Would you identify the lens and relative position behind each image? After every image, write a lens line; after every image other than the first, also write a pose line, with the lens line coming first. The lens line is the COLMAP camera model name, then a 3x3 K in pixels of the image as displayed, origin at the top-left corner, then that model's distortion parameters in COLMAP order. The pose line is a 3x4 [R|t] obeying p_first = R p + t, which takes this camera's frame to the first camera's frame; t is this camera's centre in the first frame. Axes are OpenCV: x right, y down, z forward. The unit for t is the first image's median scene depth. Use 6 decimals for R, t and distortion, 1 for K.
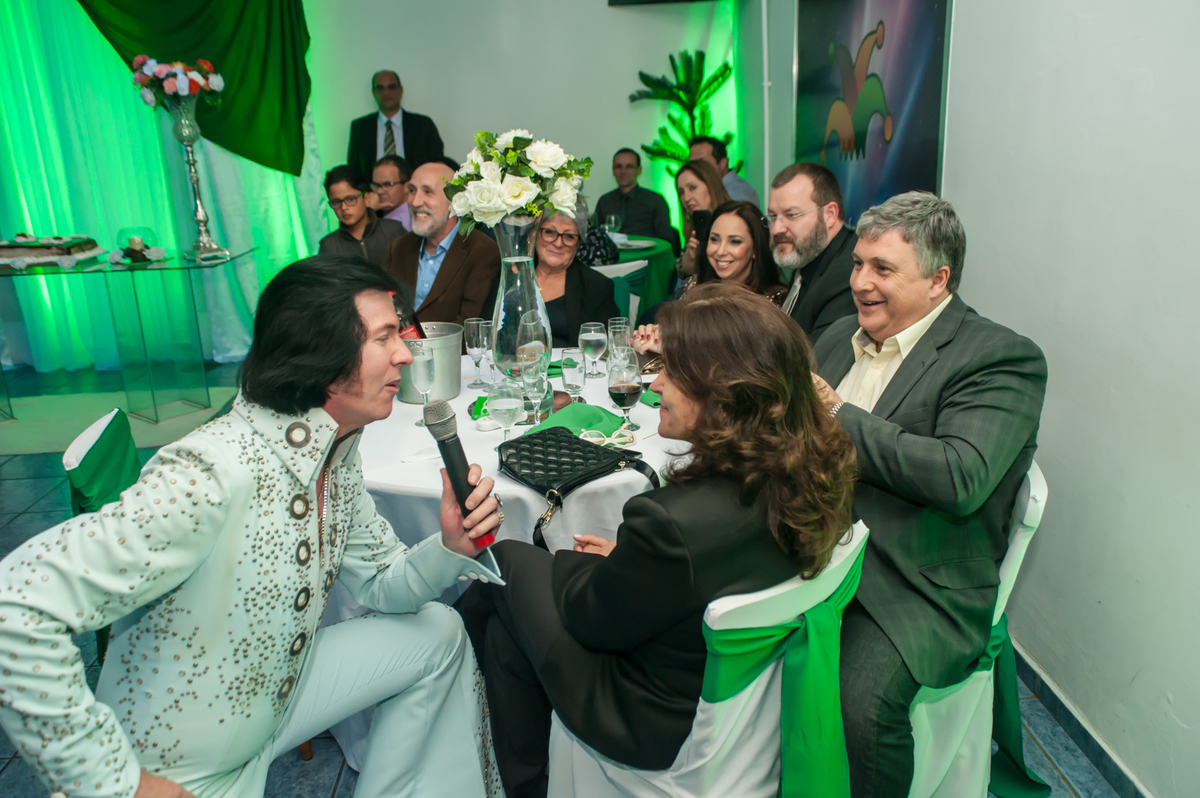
lens RADIAL K [[1084.4, 0, 598.1], [0, 1084.4, 408.3], [0, 0, 1]] dist [-0.007685, -0.007209]
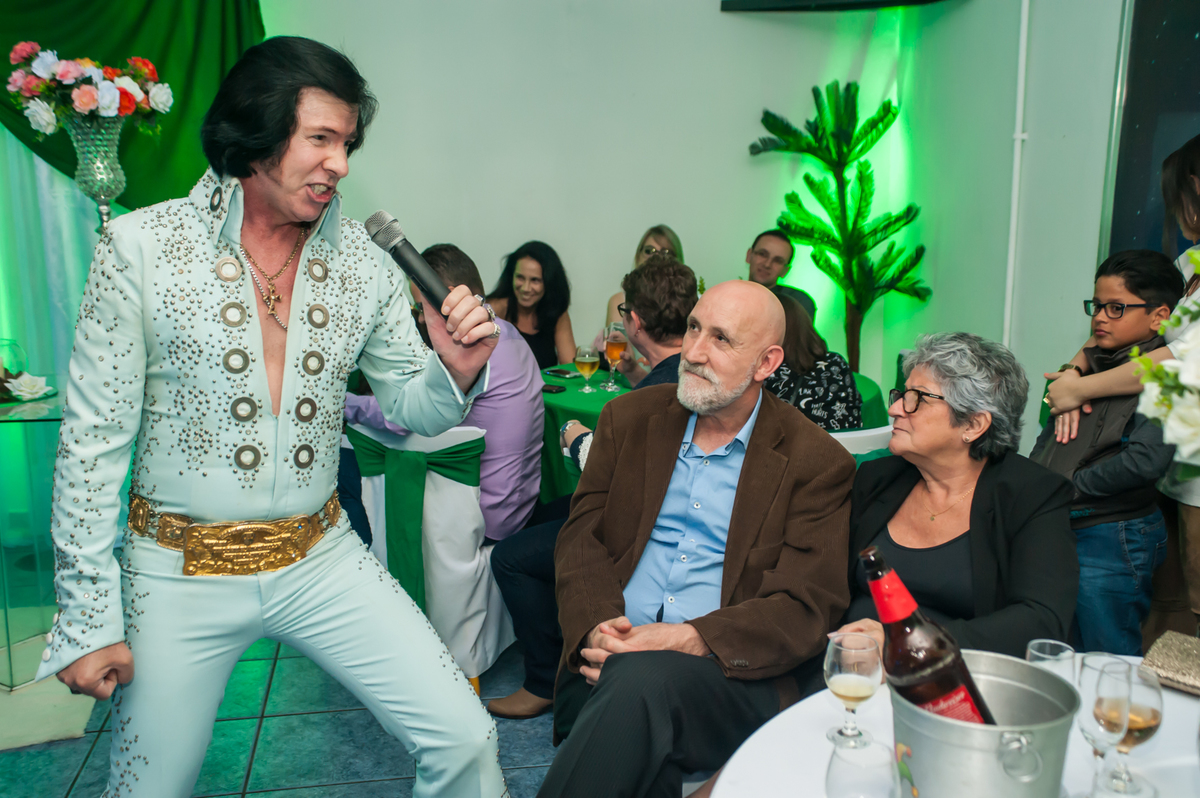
lens RADIAL K [[1334.7, 0, 599.0], [0, 1334.7, 394.7], [0, 0, 1]] dist [0.079618, 0.000000]
pose [[0.992002, 0.014850, 0.125343, -0.163641], [-0.003733, 0.996073, -0.088462, -0.063387], [-0.126165, 0.087287, 0.988162, 0.214676]]
